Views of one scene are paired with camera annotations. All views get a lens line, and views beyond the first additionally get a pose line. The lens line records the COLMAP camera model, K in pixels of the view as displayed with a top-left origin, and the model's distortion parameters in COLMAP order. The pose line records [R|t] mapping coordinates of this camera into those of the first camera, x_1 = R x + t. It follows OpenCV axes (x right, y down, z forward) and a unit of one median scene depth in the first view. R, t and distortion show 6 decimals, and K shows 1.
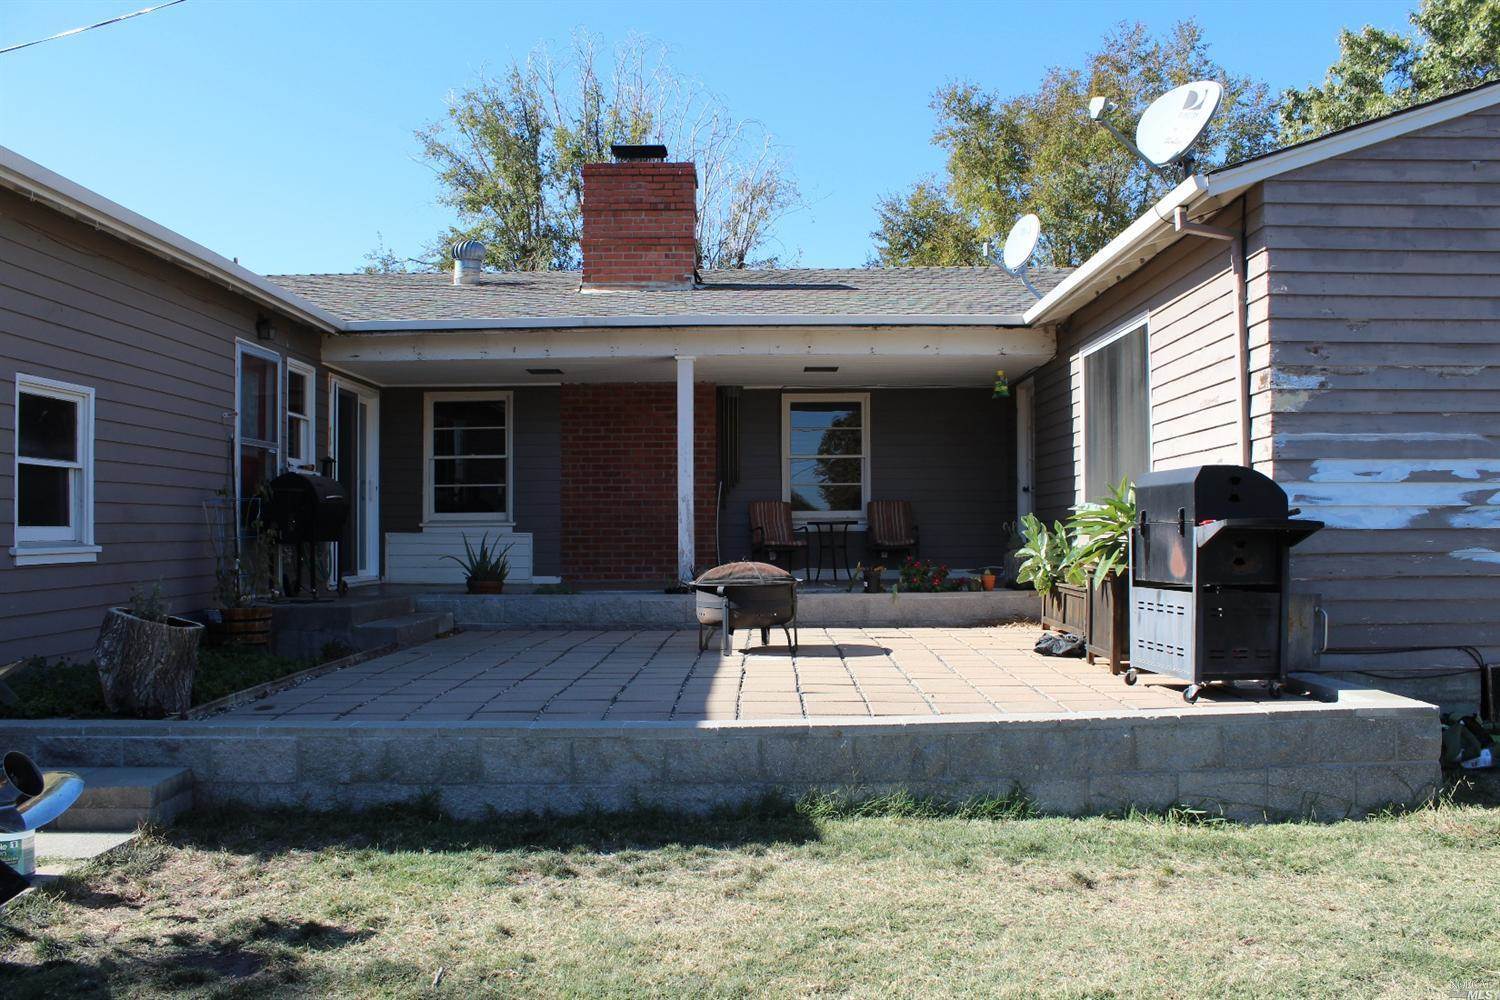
lens RADIAL K [[1256.6, 0, 750.0], [0, 1256.6, 500.0], [0, 0, 1]] dist [-0.176506, 0.169571]
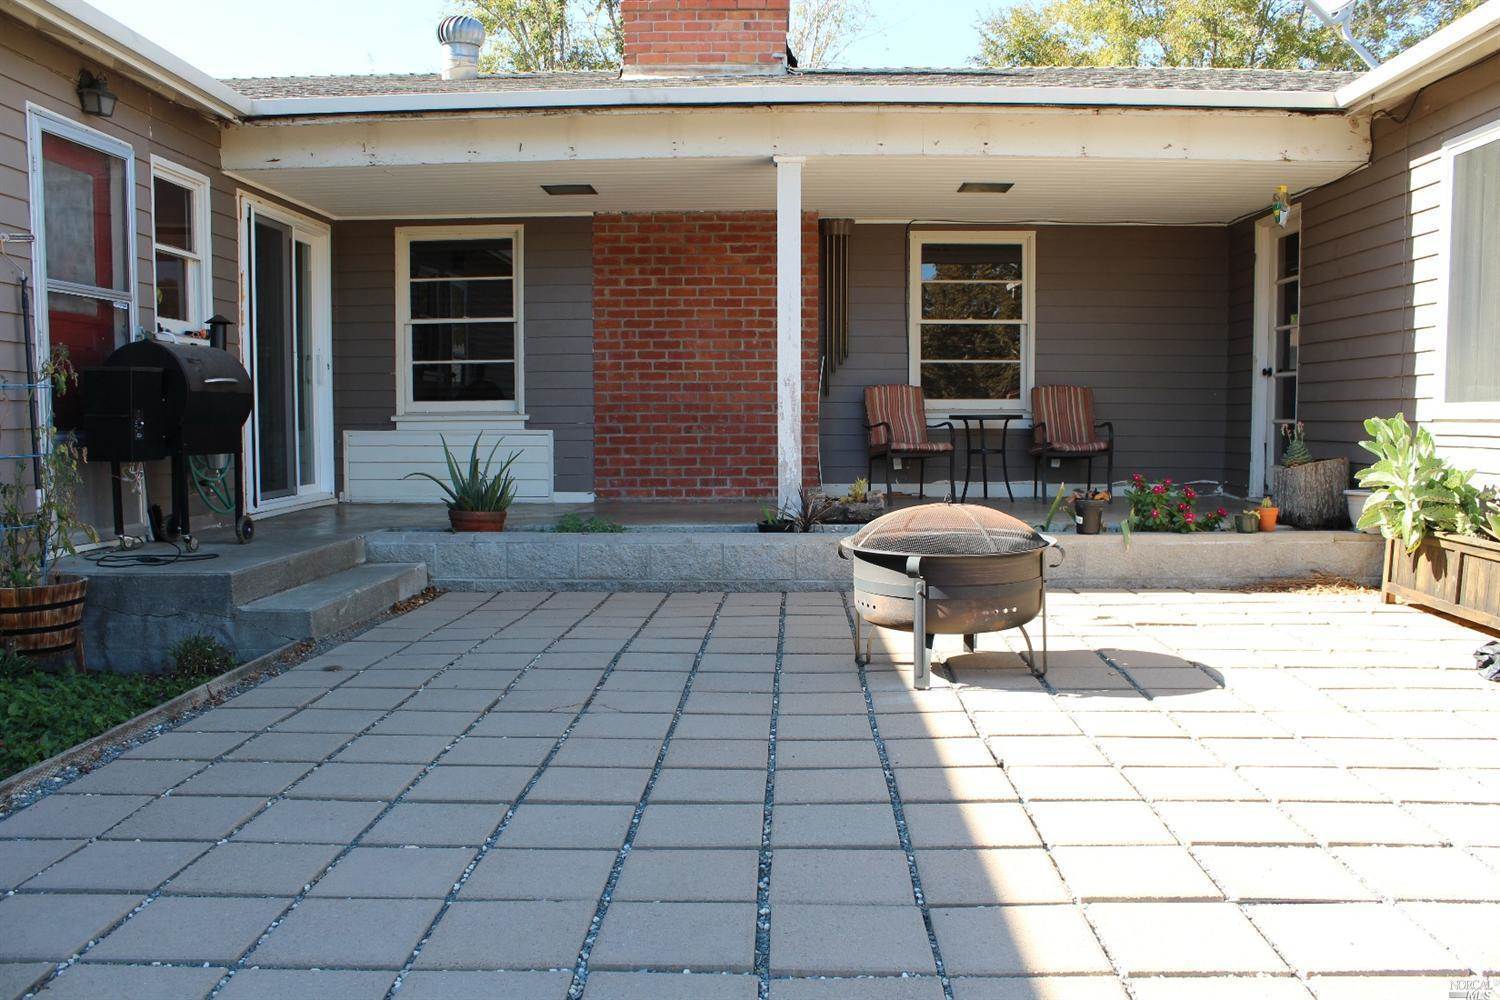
lens RADIAL K [[1256.6, 0, 750.0], [0, 1256.6, 500.0], [0, 0, 1]] dist [-0.176506, 0.169571]
pose [[0.999729, 0.005348, -0.022673, -0.052433], [-0.003154, 0.995405, 0.095704, -0.001901], [0.023081, -0.095607, 0.995152, 0.331213]]
